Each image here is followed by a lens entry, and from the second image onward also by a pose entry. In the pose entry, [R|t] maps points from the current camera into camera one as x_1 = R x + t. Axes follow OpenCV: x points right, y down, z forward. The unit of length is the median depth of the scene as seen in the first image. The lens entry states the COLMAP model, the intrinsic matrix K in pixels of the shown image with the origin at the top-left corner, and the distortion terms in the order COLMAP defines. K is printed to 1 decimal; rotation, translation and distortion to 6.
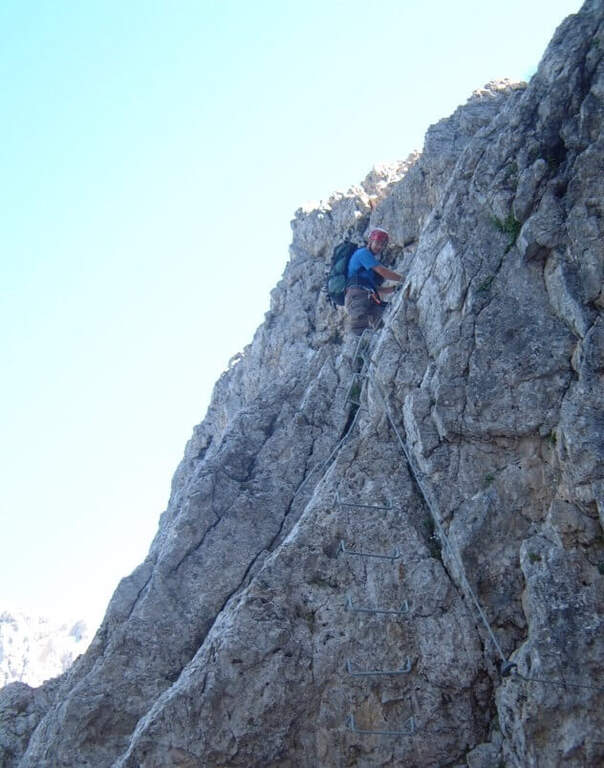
lens RADIAL K [[1197.2, 0, 302.0], [0, 1197.2, 384.0], [0, 0, 1]] dist [-0.247650, 0.009959]
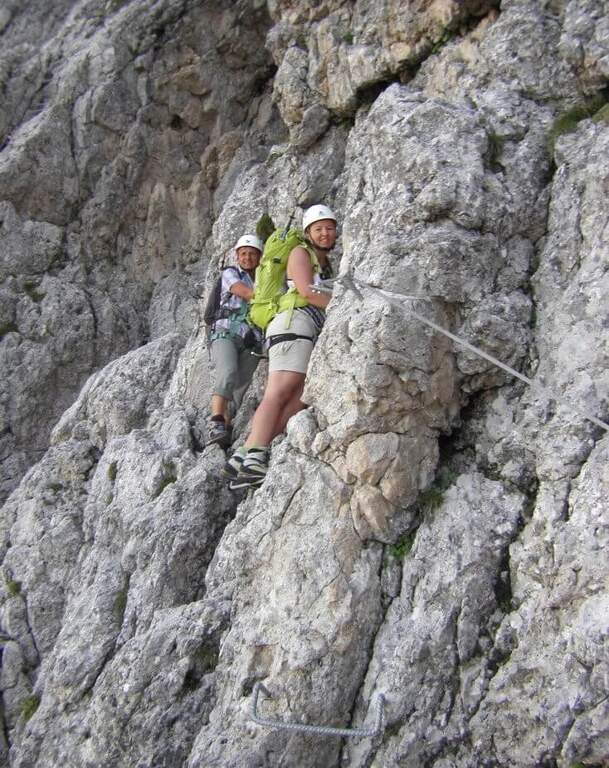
lens RADIAL K [[1061.0, 0, 304.5], [0, 1061.0, 384.0], [0, 0, 1]] dist [-0.185571, 0.584493]
pose [[0.687666, 0.251236, 0.681172, -1.089278], [-0.484269, 0.857740, 0.172526, -0.094294], [-0.540924, -0.448511, 0.711505, -1.358824]]
